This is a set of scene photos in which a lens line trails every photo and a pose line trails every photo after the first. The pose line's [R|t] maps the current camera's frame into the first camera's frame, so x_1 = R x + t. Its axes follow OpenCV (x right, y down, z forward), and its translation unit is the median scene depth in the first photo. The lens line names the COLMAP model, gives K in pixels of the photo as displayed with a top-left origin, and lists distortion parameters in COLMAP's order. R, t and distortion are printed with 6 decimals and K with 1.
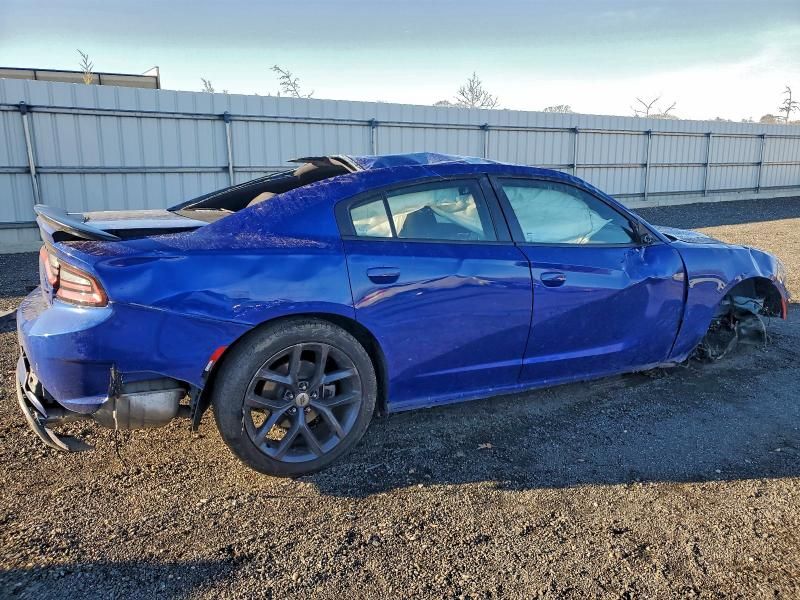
lens RADIAL K [[617.2, 0, 406.1], [0, 617.2, 296.8], [0, 0, 1]] dist [0.008366, 0.007383]
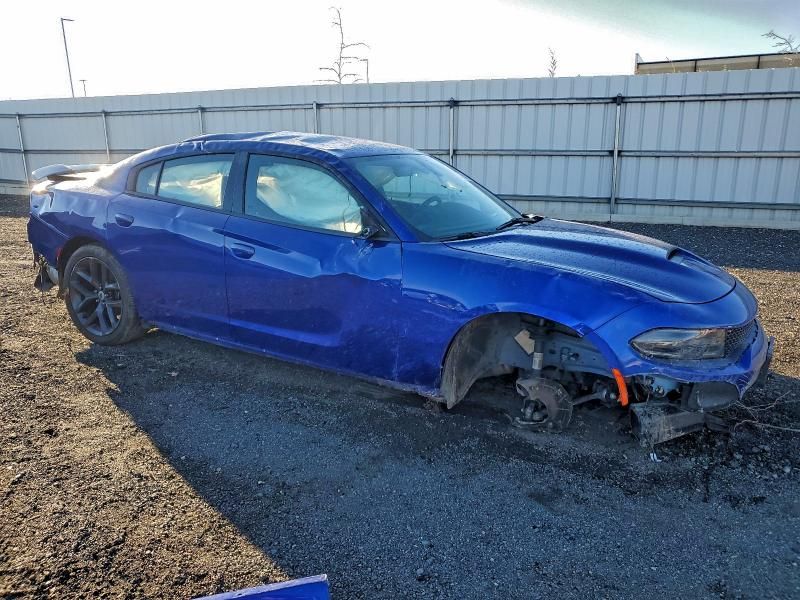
lens RADIAL K [[617.2, 0, 406.6], [0, 617.2, 302.6], [0, 0, 1]] dist [0.008366, 0.007383]
pose [[0.547509, 0.207733, -0.810605, 0.990344], [-0.184042, 0.974871, 0.125520, -0.098244], [0.816310, 0.080462, 0.571982, 0.491732]]
